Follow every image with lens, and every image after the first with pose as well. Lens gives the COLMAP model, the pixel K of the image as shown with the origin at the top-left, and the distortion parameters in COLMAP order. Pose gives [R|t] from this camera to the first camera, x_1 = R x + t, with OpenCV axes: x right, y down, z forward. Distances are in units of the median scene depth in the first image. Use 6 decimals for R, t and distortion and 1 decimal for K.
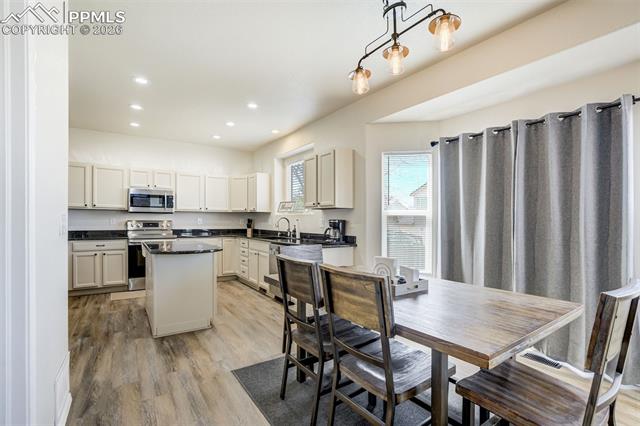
lens RADIAL K [[295.6, 0, 320.9], [0, 295.6, 221.2], [0, 0, 1]] dist [0.001422, 0.000091]
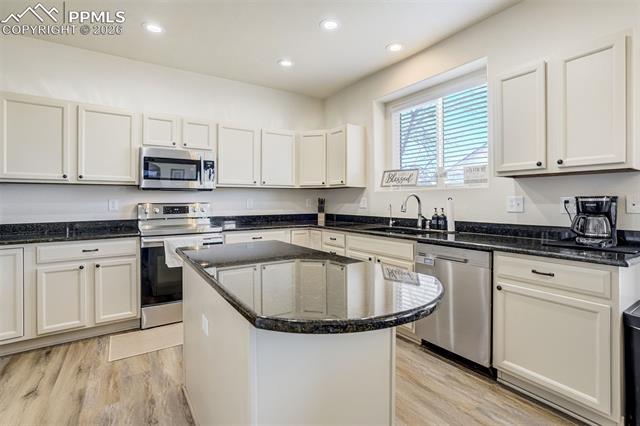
lens RADIAL K [[311.0, 0, 346.6], [0, 311.0, 196.5], [0, 0, 1]] dist [-0.020804, 0.001265]
pose [[0.999513, -0.011419, 0.029025, -0.261991], [0.011886, 0.999802, -0.015966, -0.000651], [-0.028837, 0.016303, 0.999451, 0.381851]]
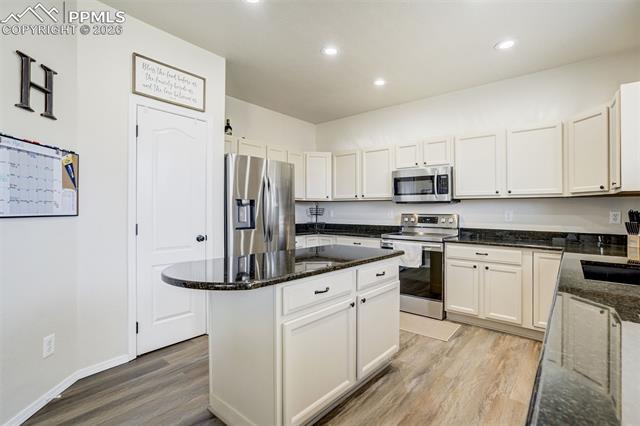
lens RADIAL K [[303.9, 0, 320.0], [0, 303.9, 213.0], [0, 0, 1]] dist [-0.019735, 0.000134]
pose [[0.276642, -0.000398, -0.960973, 0.047520], [-0.009422, 0.999951, -0.003127, 0.000475], [0.960927, 0.009919, 0.276625, 0.592014]]
